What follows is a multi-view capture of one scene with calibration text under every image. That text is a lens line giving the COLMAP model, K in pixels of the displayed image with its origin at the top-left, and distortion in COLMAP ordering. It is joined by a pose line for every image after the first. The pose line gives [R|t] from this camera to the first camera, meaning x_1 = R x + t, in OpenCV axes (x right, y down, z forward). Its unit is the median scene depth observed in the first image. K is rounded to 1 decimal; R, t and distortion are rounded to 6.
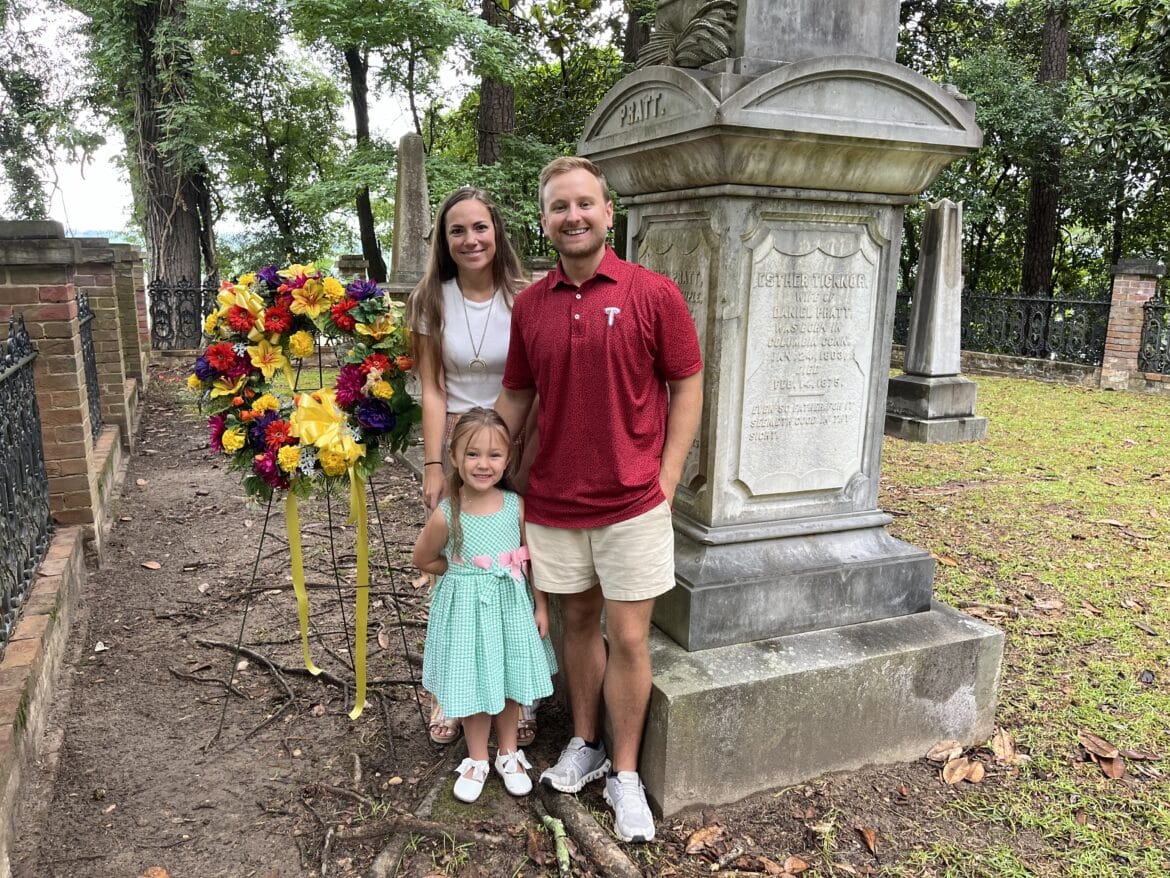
lens RADIAL K [[891.2, 0, 582.9], [0, 891.2, 433.3], [0, 0, 1]] dist [0.060690, -0.074641]
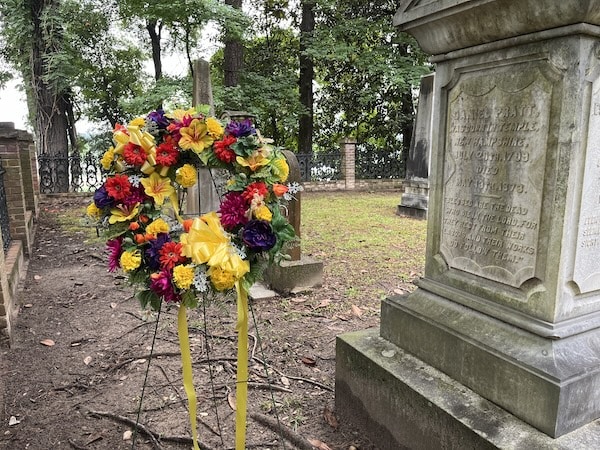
lens RADIAL K [[455.4, 0, 300.7], [0, 455.4, 216.6], [0, 0, 1]] dist [0.089430, -0.131363]
pose [[0.997163, -0.028190, 0.069801, -0.164229], [0.030556, 0.998986, -0.033052, -0.017211], [-0.068798, 0.035091, 0.997013, 0.310825]]
